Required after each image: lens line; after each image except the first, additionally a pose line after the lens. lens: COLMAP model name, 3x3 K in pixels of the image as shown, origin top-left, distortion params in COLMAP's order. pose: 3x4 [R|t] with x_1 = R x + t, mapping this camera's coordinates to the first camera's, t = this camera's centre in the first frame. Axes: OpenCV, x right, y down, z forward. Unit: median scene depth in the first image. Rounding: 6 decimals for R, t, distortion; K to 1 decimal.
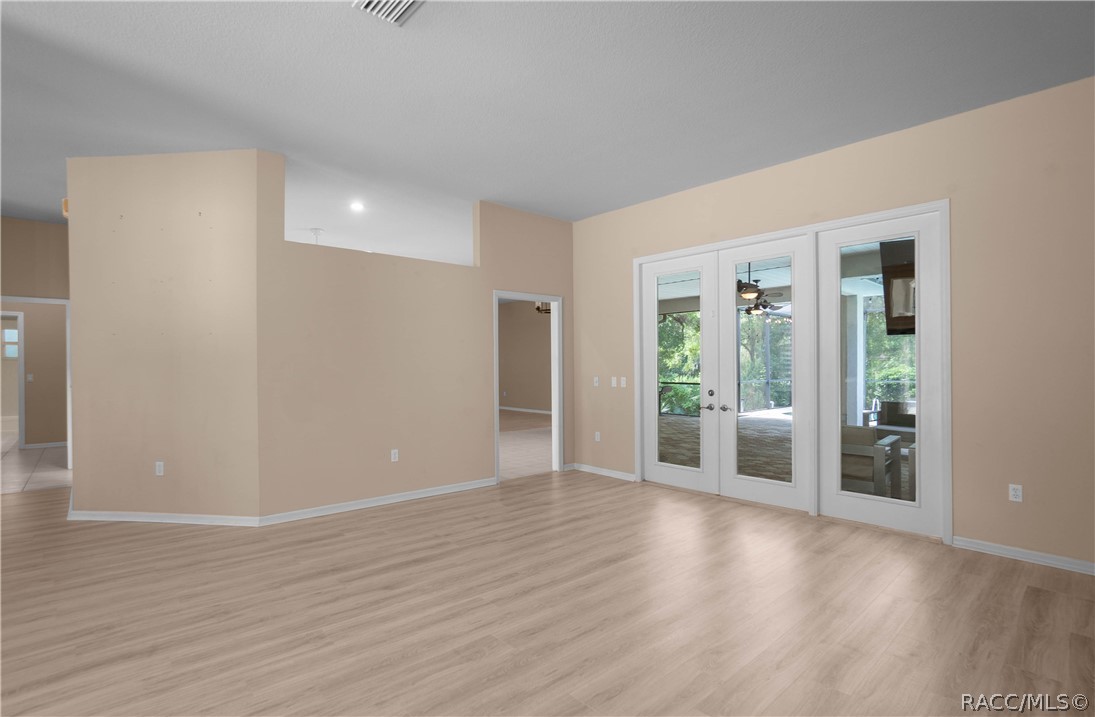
lens RADIAL K [[528.7, 0, 509.5], [0, 528.7, 361.9], [0, 0, 1]] dist [-0.038826, 0.026436]
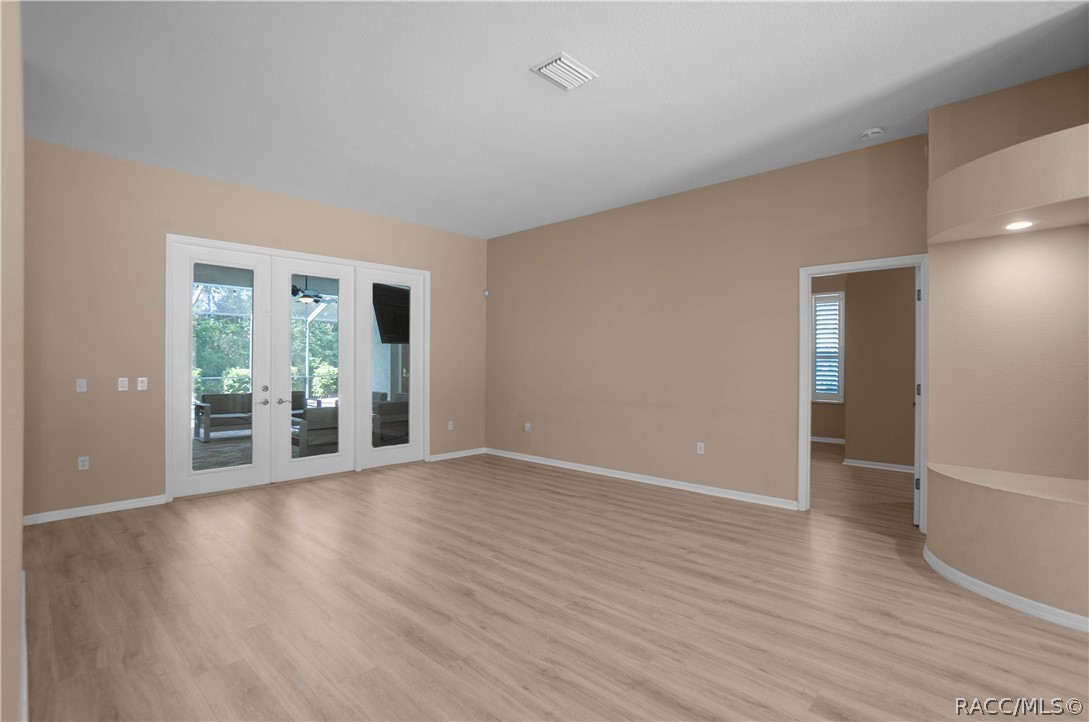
lens RADIAL K [[512.2, 0, 538.4], [0, 512.2, 364.7], [0, 0, 1]] dist [-0.031867, 0.000693]
pose [[-0.116109, -0.001948, 0.993235, -0.976056], [-0.011342, 0.999935, 0.000635, 0.006269], [-0.993172, -0.011192, -0.116123, 0.818718]]
